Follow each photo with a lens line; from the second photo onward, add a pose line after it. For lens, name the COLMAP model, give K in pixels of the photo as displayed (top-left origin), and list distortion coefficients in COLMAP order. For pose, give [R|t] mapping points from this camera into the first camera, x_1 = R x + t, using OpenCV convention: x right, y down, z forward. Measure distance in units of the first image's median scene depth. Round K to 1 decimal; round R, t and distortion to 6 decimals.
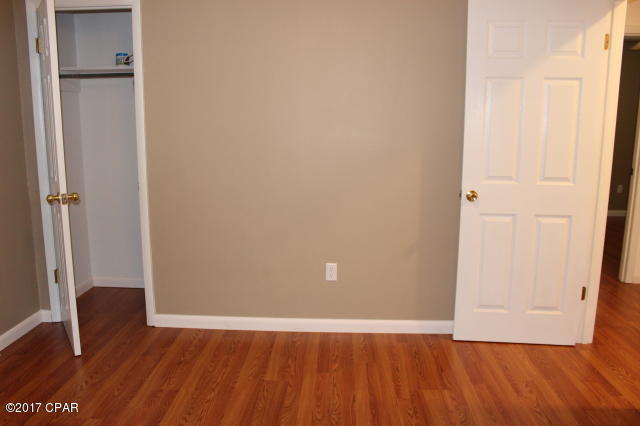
lens RADIAL K [[530.8, 0, 318.7], [0, 530.8, 214.9], [0, 0, 1]] dist [-0.060113, 0.036530]
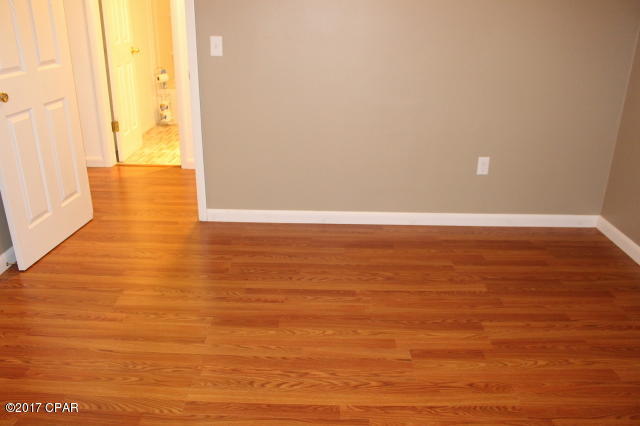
lens RADIAL K [[530.8, 0, 313.8], [0, 530.8, 210.4], [0, 0, 1]] dist [-0.060113, 0.036530]
pose [[-0.036779, -0.361998, 0.931453, -0.615916], [0.171701, 0.915934, 0.362746, -0.091860], [-0.984462, 0.173273, 0.028468, 0.608517]]
